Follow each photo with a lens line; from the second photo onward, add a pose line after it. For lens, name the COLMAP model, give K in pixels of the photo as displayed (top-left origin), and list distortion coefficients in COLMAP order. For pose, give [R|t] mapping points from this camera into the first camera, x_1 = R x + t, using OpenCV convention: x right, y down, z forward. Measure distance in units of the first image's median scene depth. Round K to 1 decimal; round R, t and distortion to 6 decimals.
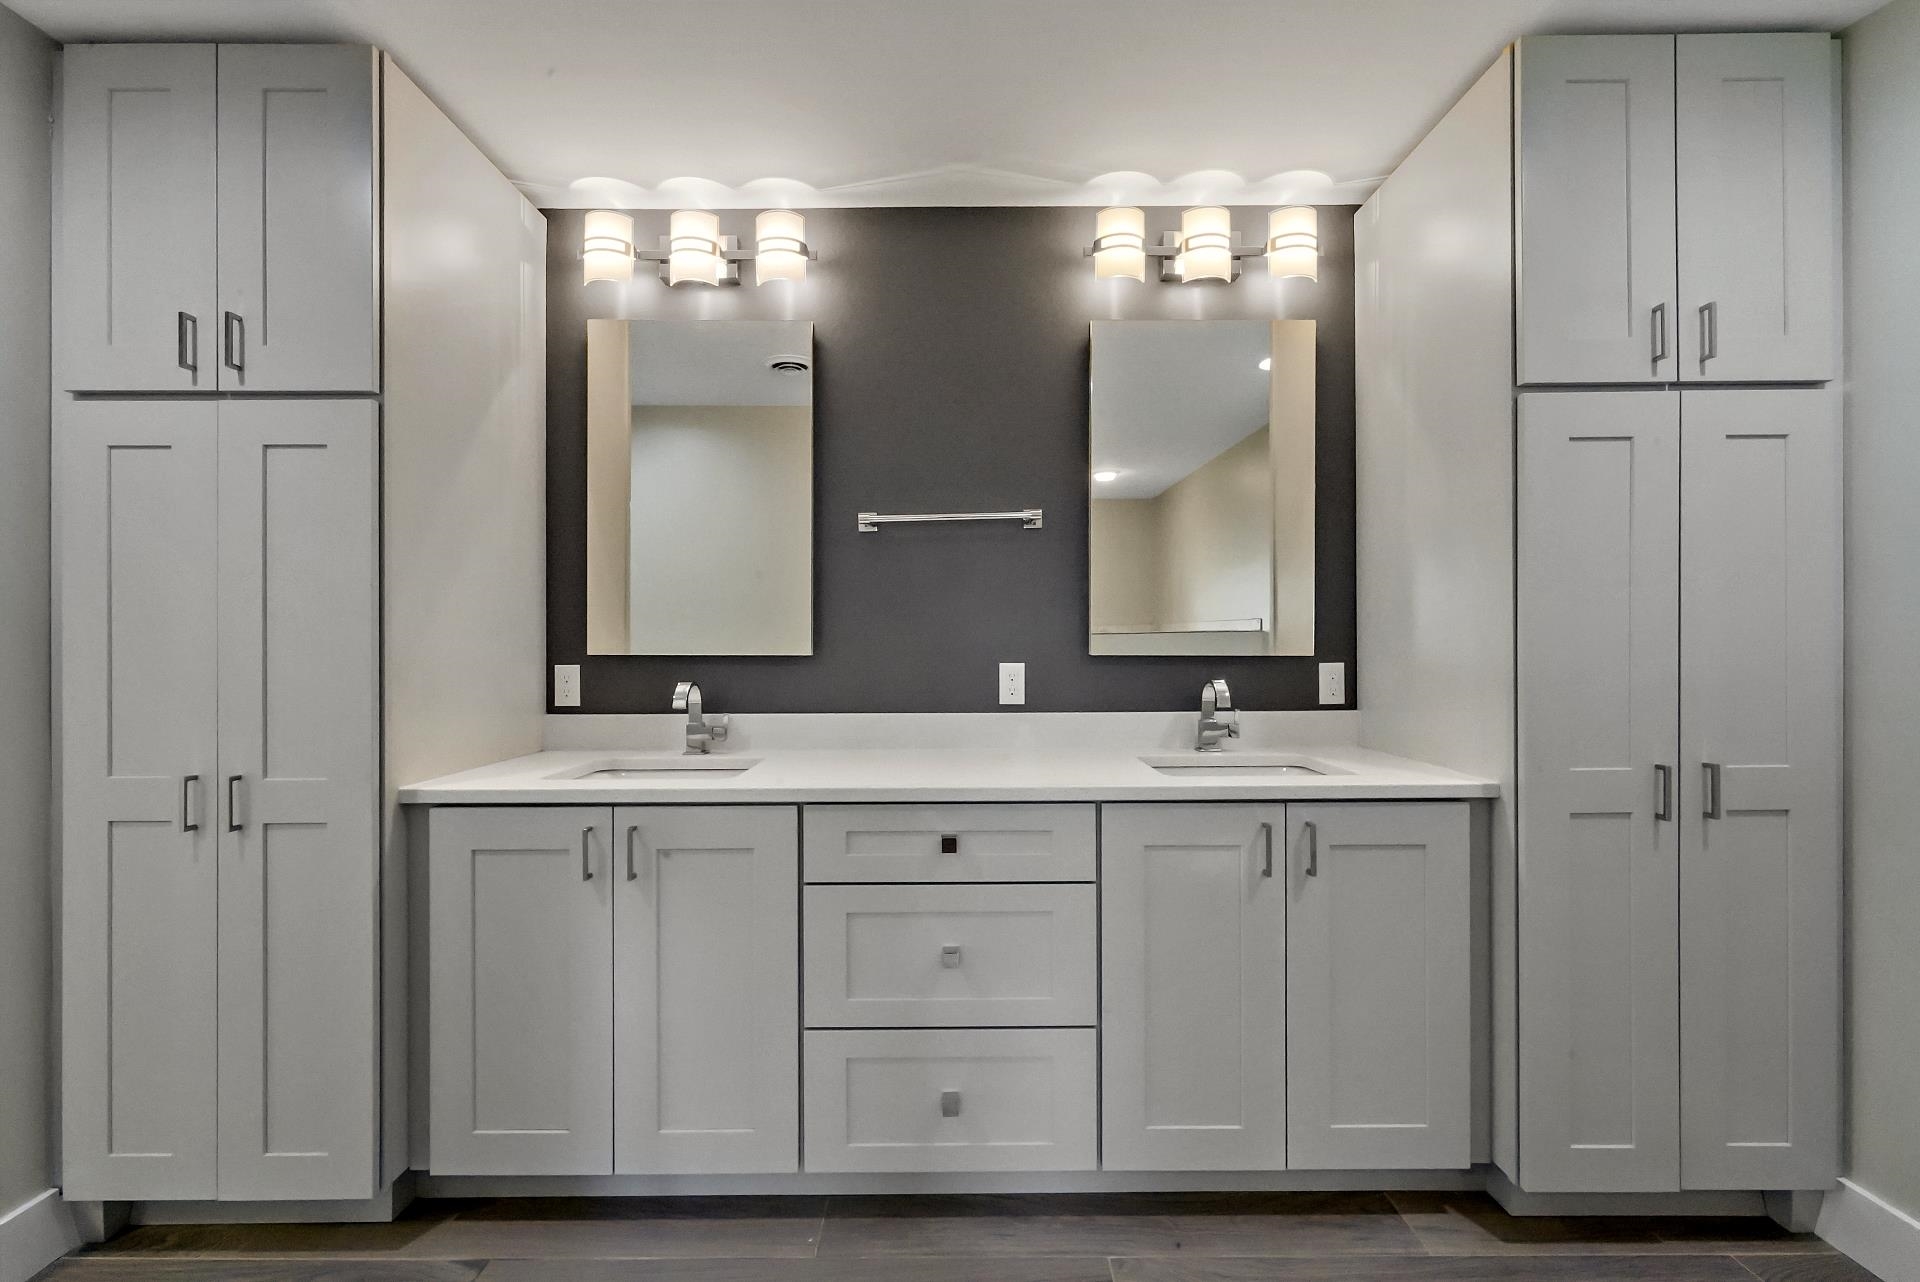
lens RADIAL K [[776.5, 0, 965.0], [0, 776.5, 638.8], [0, 0, 1]] dist [-0.002127, 0.000363]
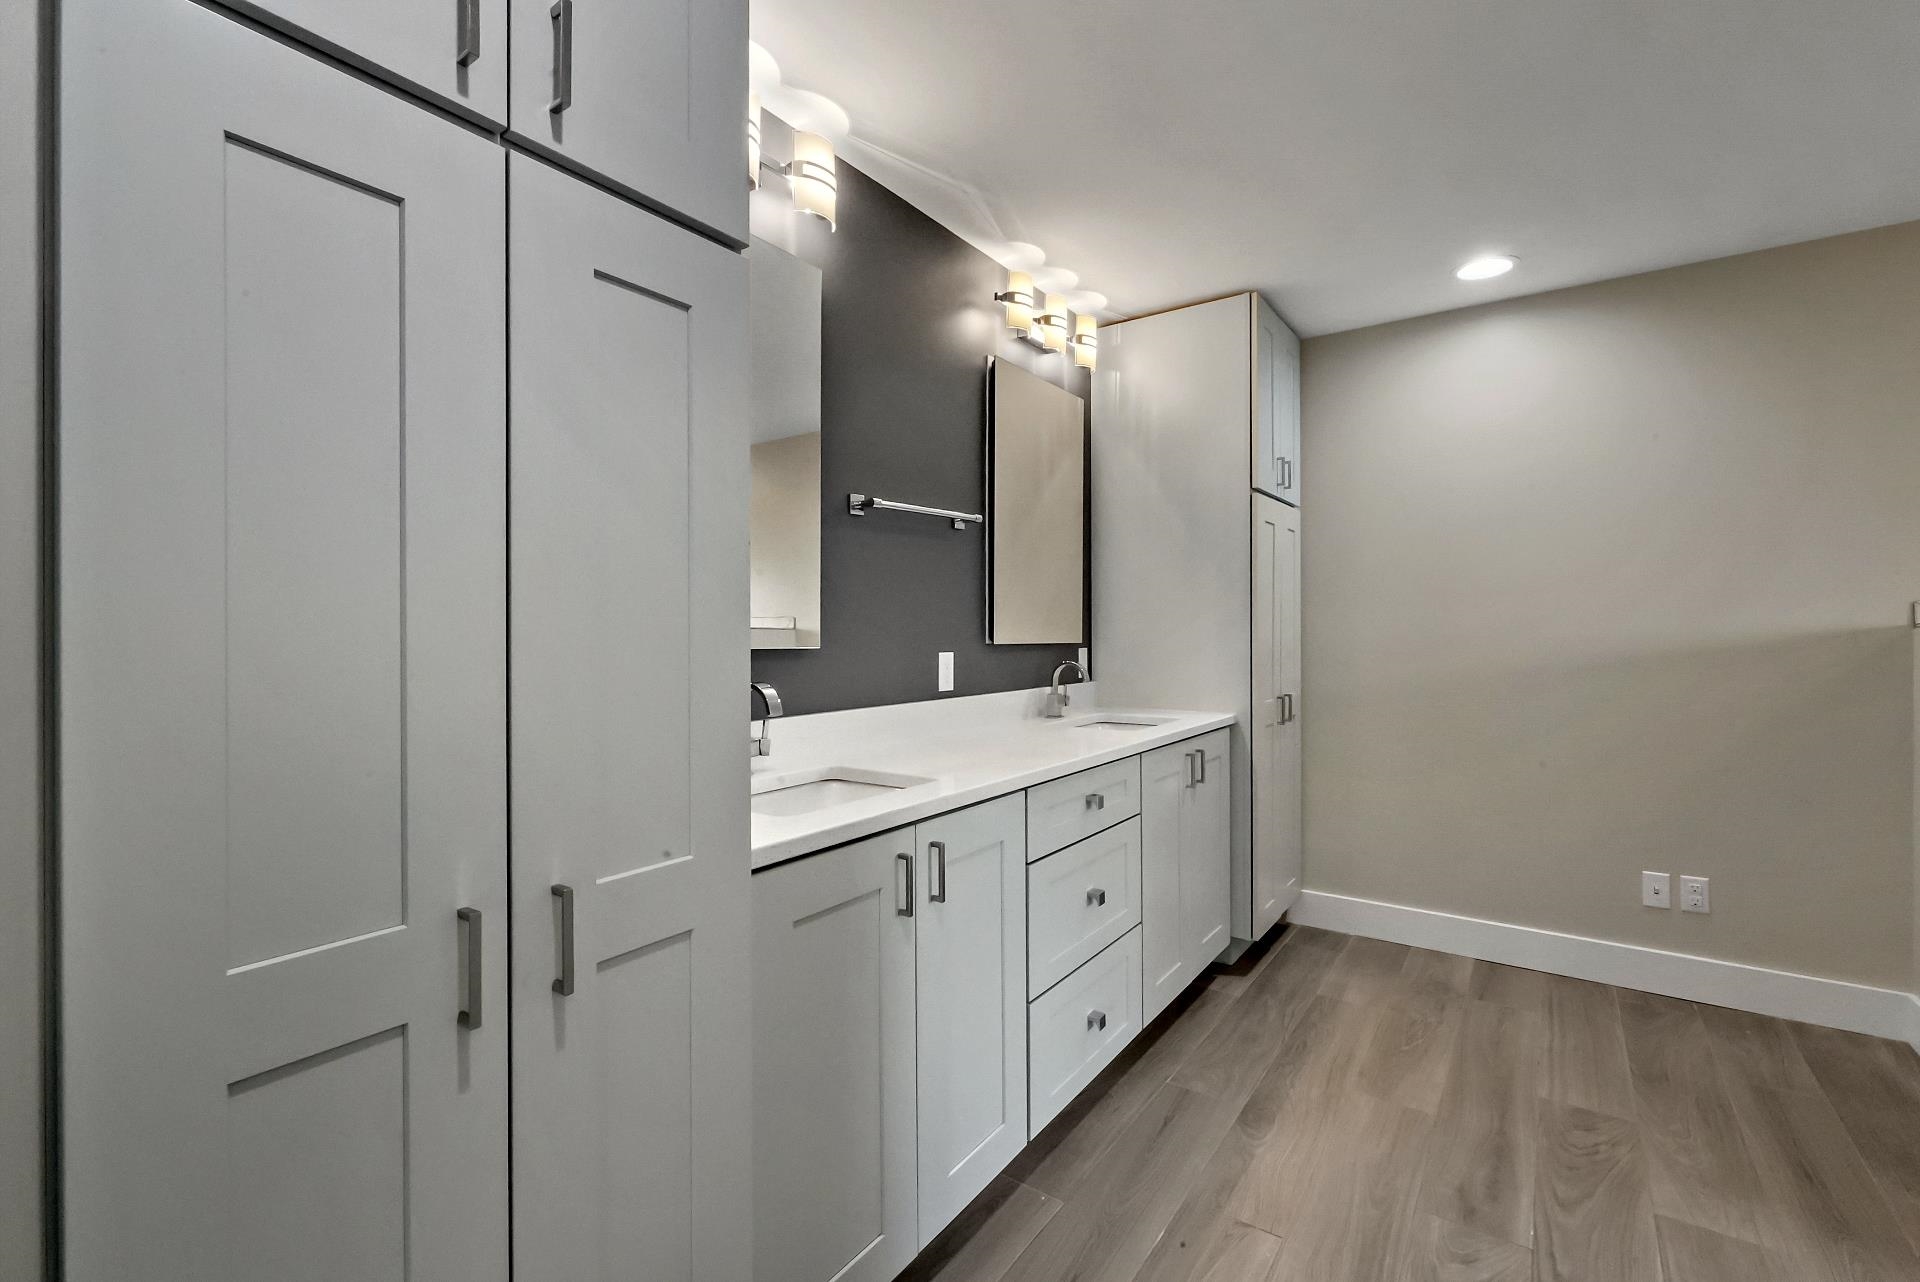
lens RADIAL K [[836.6, 0, 969.5], [0, 836.6, 633.8], [0, 0, 1]] dist [-0.009661, 0.000043]
pose [[0.572432, -0.002238, 0.819949, -0.904385], [0.004853, 0.999988, -0.000659, 0.006169], [-0.819938, 0.004357, 0.572436, 0.327853]]
